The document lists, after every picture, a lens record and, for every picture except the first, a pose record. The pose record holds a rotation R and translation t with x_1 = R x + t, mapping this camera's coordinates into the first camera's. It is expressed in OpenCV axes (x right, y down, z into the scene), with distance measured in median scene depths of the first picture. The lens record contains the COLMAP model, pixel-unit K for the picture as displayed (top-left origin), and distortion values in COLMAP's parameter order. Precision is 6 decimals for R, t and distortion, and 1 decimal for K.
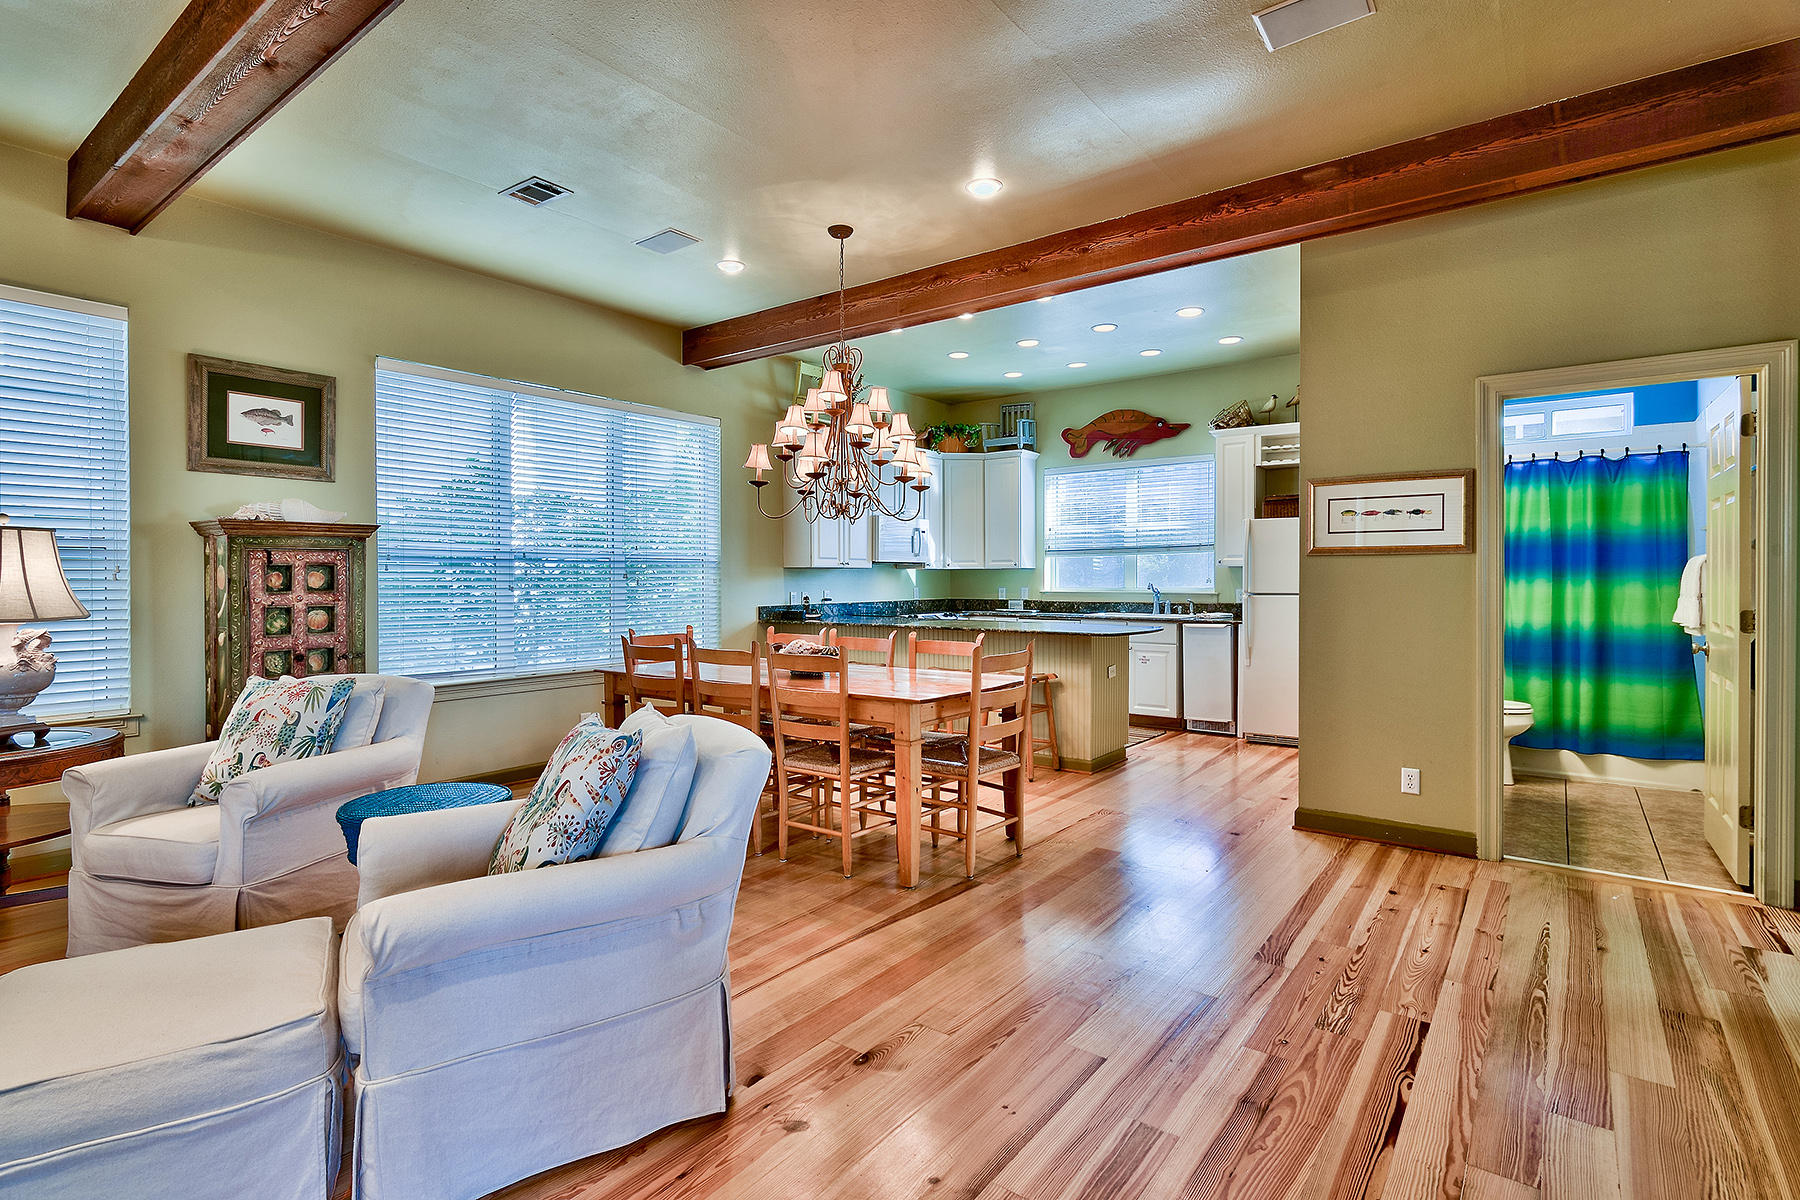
lens RADIAL K [[887.9, 0, 899.9], [0, 887.9, 584.7], [0, 0, 1]] dist [-0.004566, 0.000833]
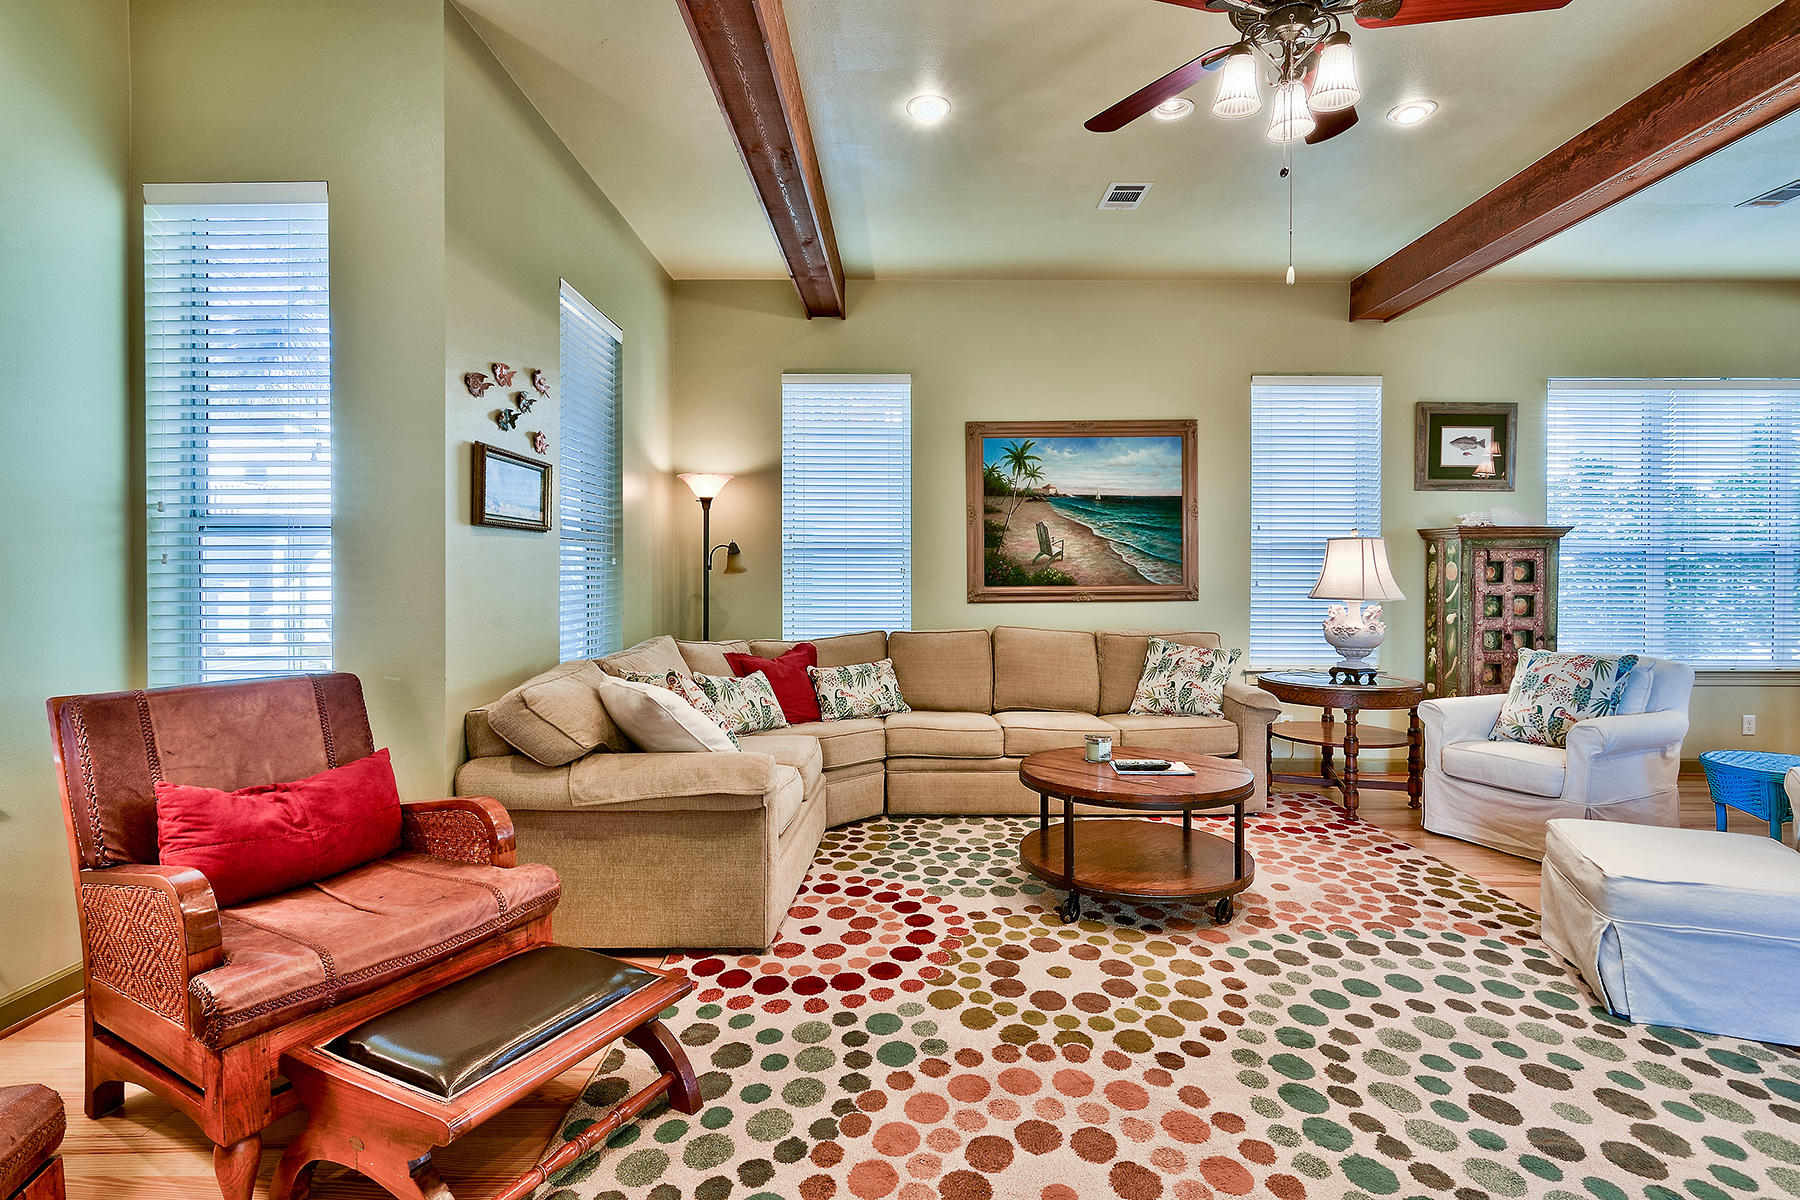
lens RADIAL K [[887.9, 0, 900.9], [0, 887.9, 574.0], [0, 0, 1]] dist [-0.004566, 0.000833]
pose [[0.599569, 0.006002, -0.800301, -0.200418], [-0.010460, 0.999945, -0.000337, 0.004579], [0.800255, 0.008574, 0.599599, -0.408844]]
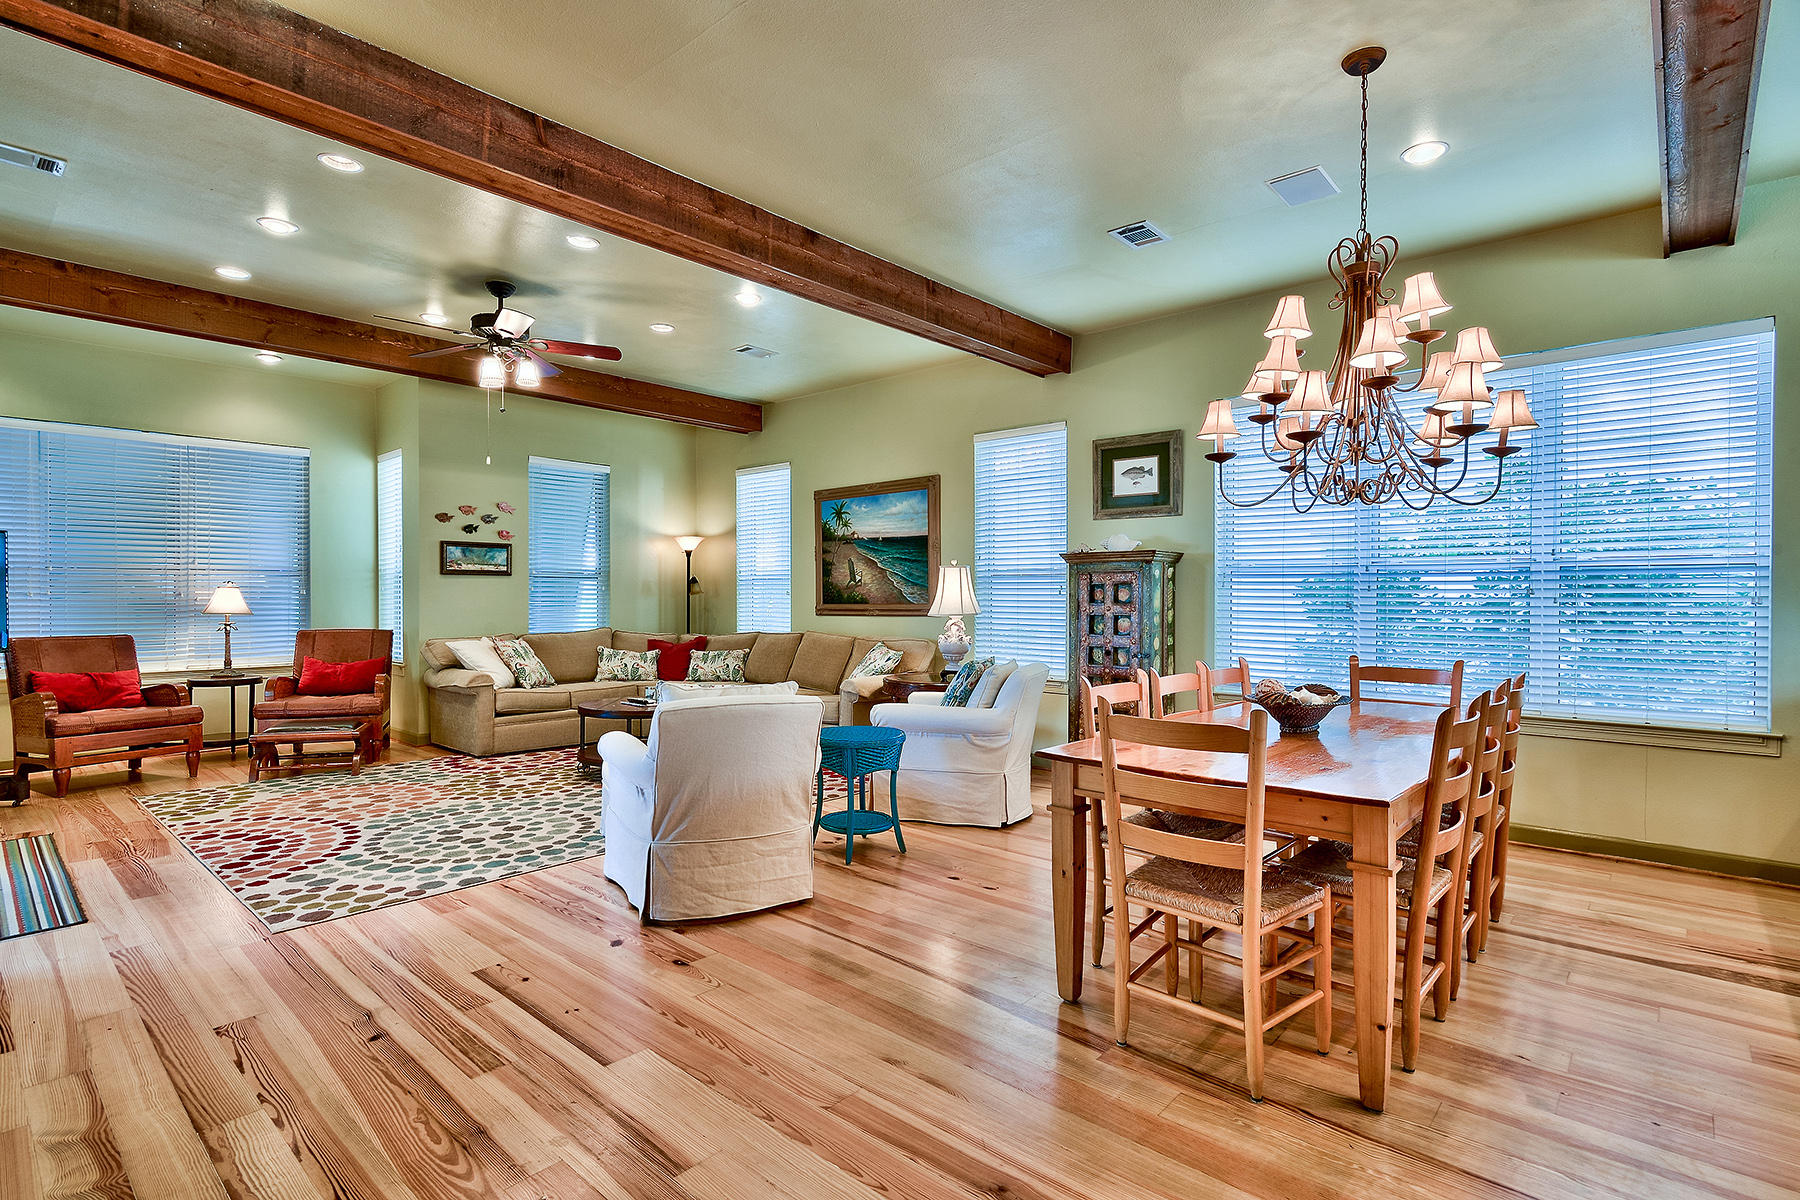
lens RADIAL K [[887.9, 0, 894.2], [0, 887.9, 594.0], [0, 0, 1]] dist [-0.004566, 0.000833]
pose [[-0.097838, 0.000891, -0.995202, 0.687083], [-0.010643, 0.999941, 0.001942, -0.005774], [0.995145, 0.010782, -0.097823, 0.808328]]
